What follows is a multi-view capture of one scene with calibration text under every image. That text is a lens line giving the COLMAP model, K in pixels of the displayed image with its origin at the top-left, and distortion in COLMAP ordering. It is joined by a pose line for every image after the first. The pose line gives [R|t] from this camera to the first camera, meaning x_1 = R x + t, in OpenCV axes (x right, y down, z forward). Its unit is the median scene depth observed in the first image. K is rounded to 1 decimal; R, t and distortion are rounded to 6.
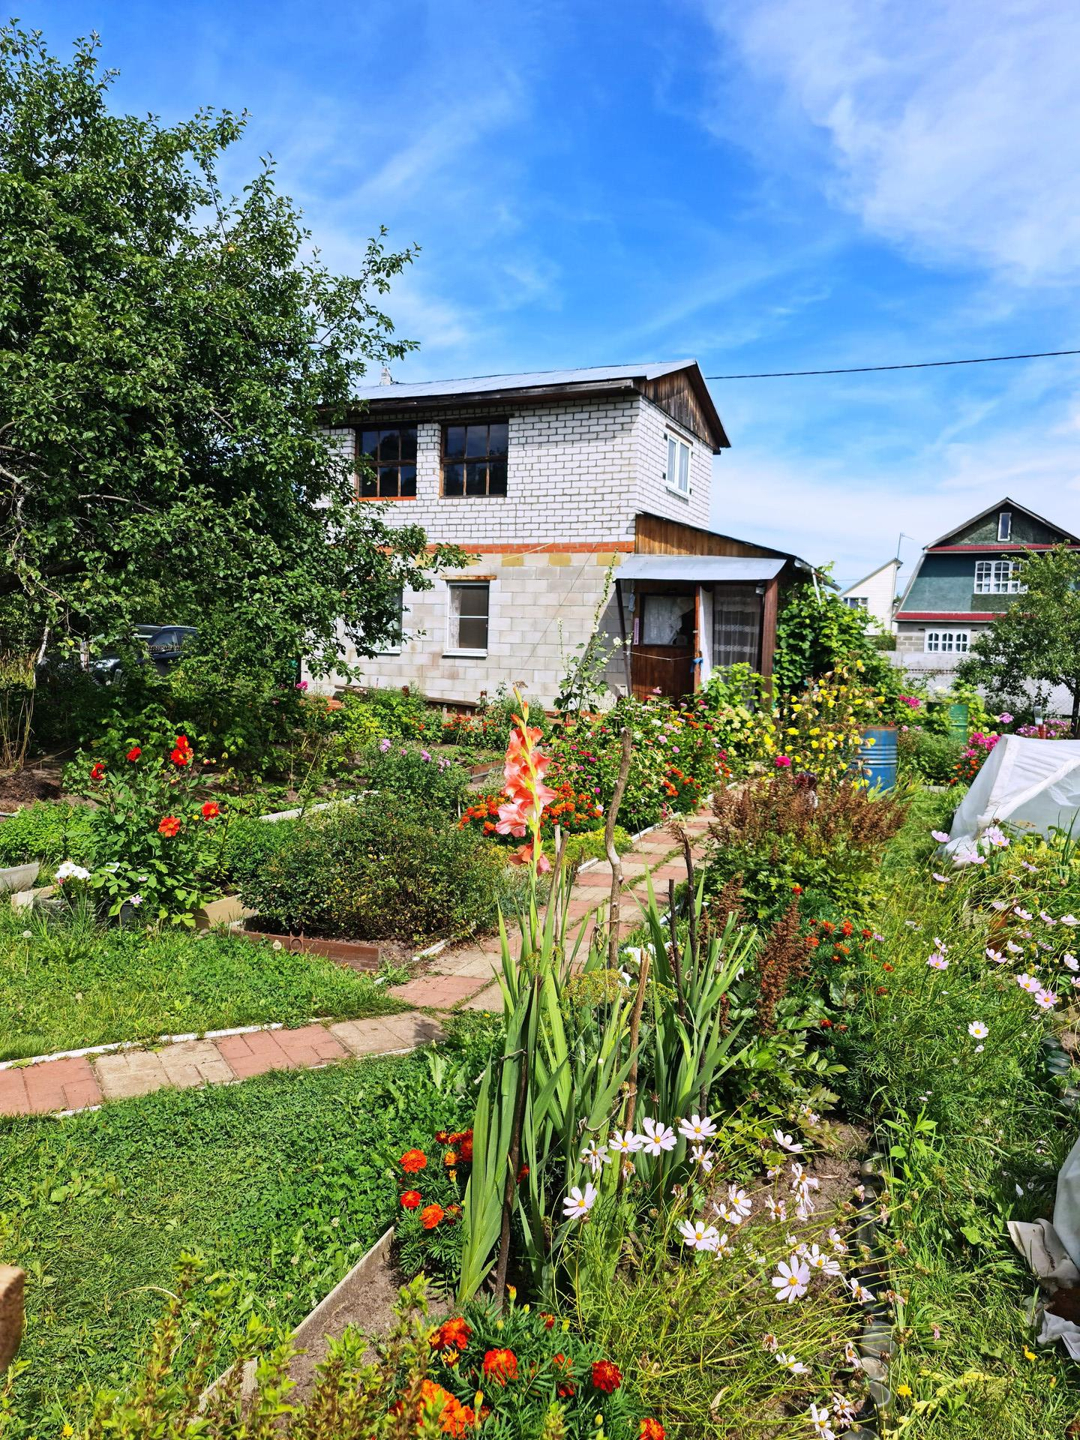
lens RADIAL K [[1042.7, 0, 546.1], [0, 1042.7, 708.4], [0, 0, 1]] dist [0.067187, -0.050251]
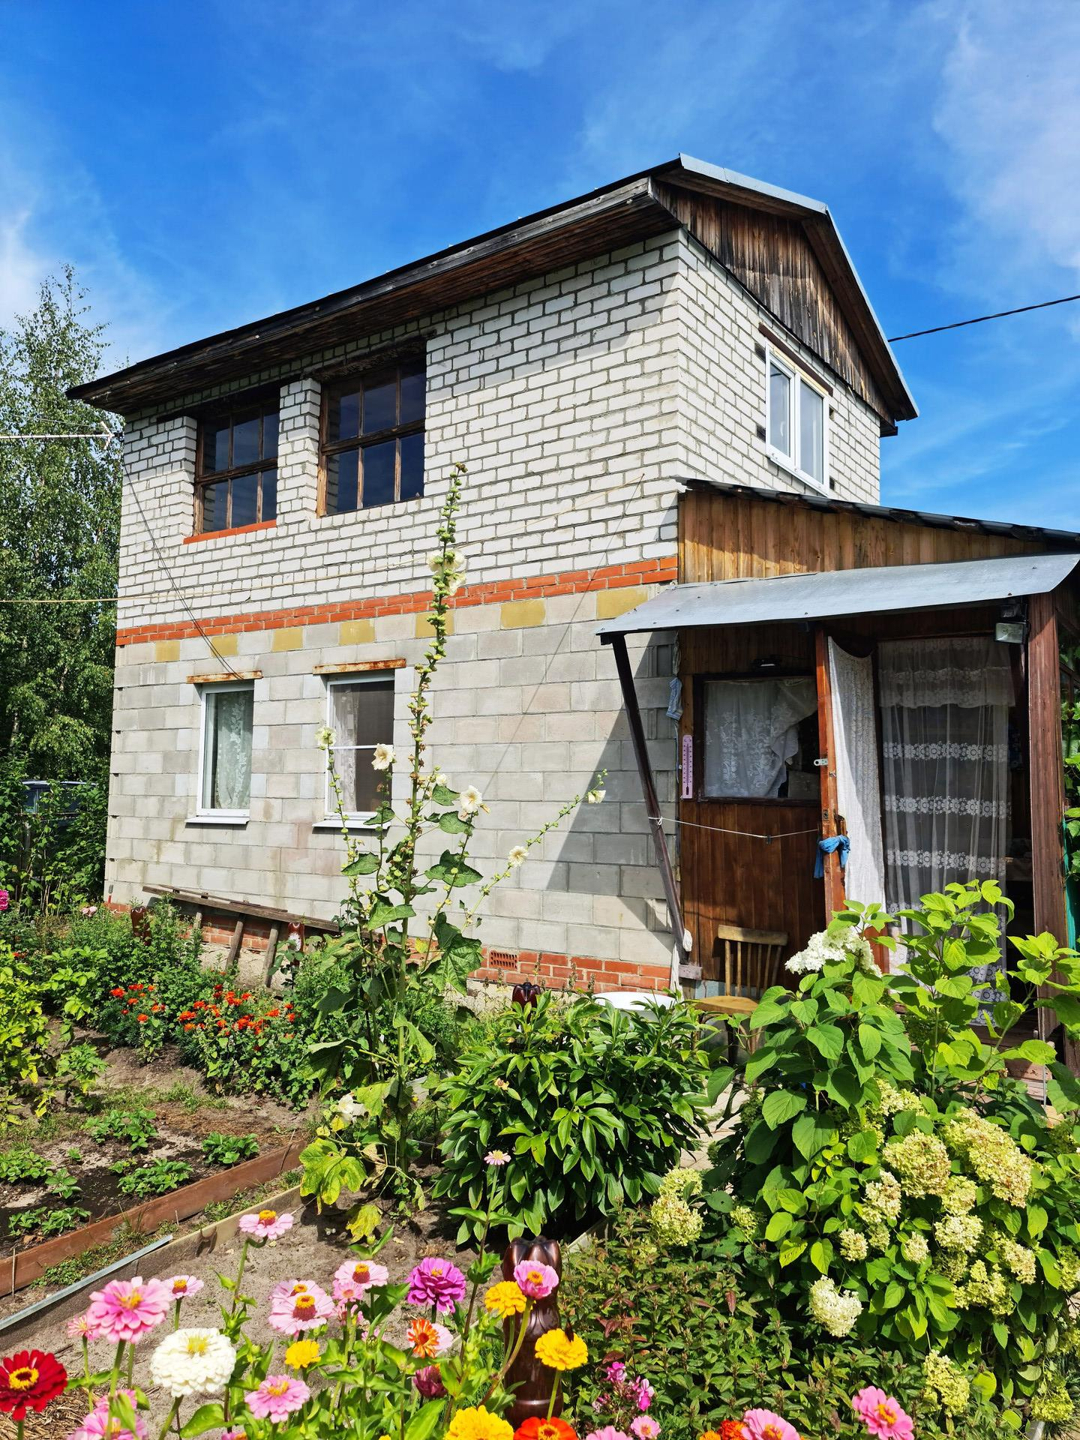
lens RADIAL K [[1042.7, 0, 559.8], [0, 1042.7, 728.9], [0, 0, 1]] dist [0.067187, -0.050251]
pose [[0.983230, -0.034903, -0.178999, 0.111705], [0.012315, 0.991982, -0.125780, -0.038642], [0.181954, 0.121466, 0.975776, 0.592483]]
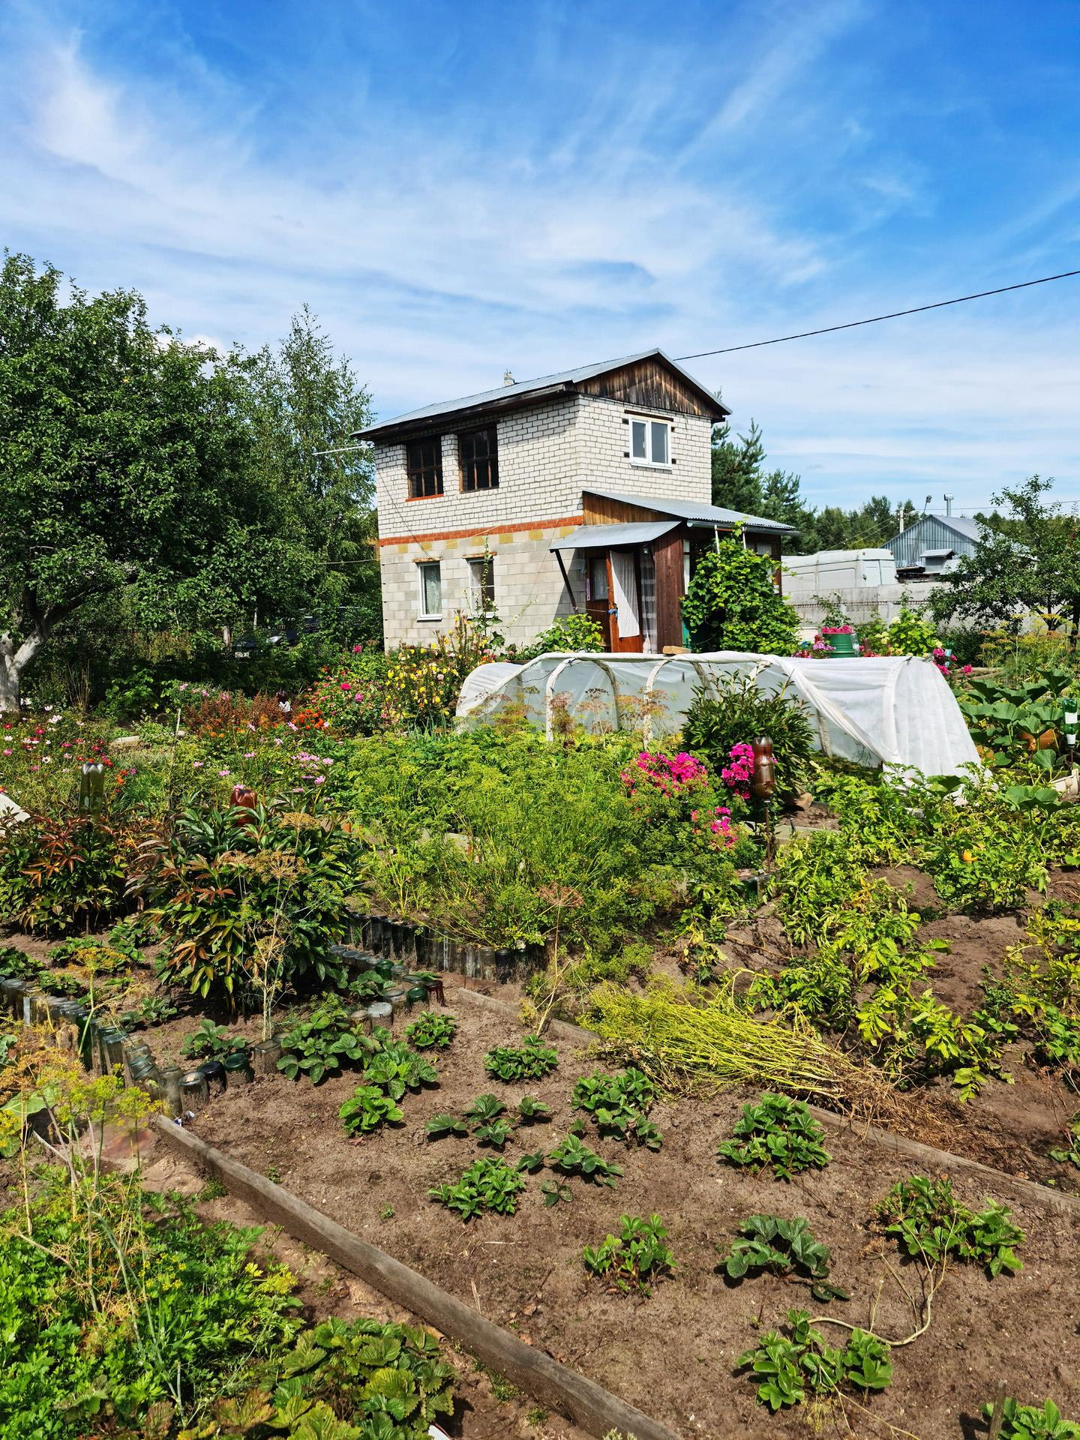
lens RADIAL K [[1042.7, 0, 540.5], [0, 1042.7, 726.0], [0, 0, 1]] dist [0.067187, -0.050251]
pose [[0.938297, -0.032146, -0.344334, 0.449961], [0.051155, 0.997619, 0.046258, 0.024542], [0.342027, -0.061018, 0.937707, -0.167205]]
